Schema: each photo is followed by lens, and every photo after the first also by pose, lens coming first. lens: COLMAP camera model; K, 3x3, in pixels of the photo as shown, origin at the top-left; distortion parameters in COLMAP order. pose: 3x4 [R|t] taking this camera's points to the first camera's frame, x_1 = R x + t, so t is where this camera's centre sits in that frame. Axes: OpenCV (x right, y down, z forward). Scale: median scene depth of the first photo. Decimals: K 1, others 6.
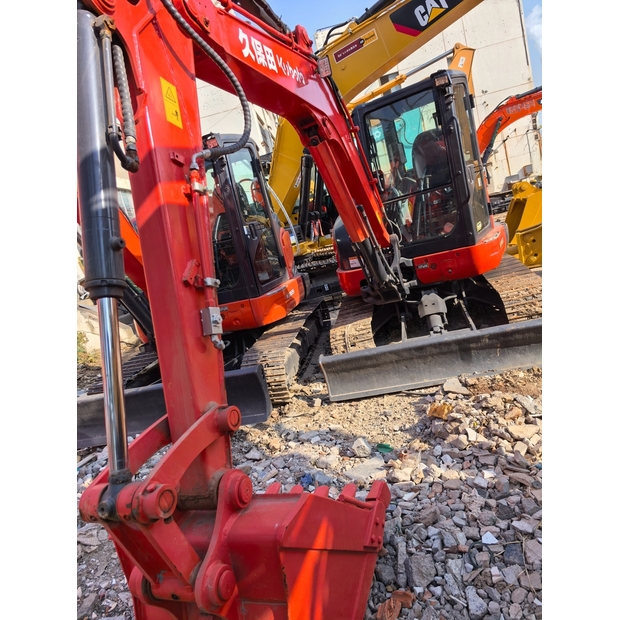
lens RADIAL K [[438.9, 0, 310.0], [0, 438.9, 310.0], [0, 0, 1]] dist [0.072317, -0.087261]
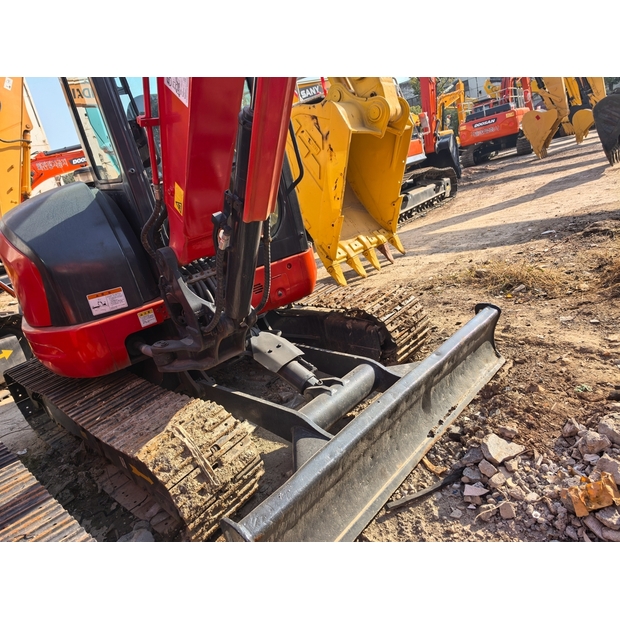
lens RADIAL K [[440.8, 0, 308.6], [0, 440.8, 303.9], [0, 0, 1]] dist [0.069717, -0.087081]
pose [[0.539739, -0.104179, 0.835361, -0.232381], [0.247692, 0.968041, -0.039311, -0.041529], [-0.804569, 0.228130, 0.548294, 0.697133]]
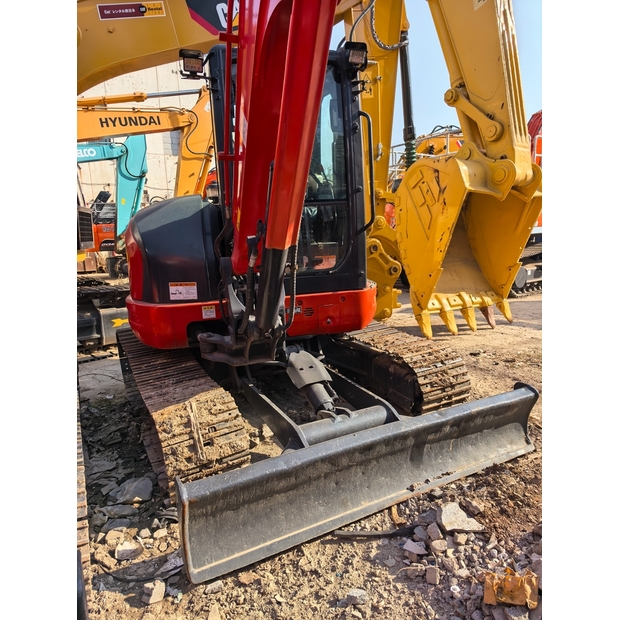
lens RADIAL K [[438.9, 0, 310.0], [0, 438.9, 310.0], [0, 0, 1]] dist [0.072317, -0.087261]
pose [[0.756148, 0.108916, 0.645274, -0.185012], [-0.027470, 0.990466, -0.134991, -0.010961], [-0.653824, 0.084348, 0.751930, 0.554351]]
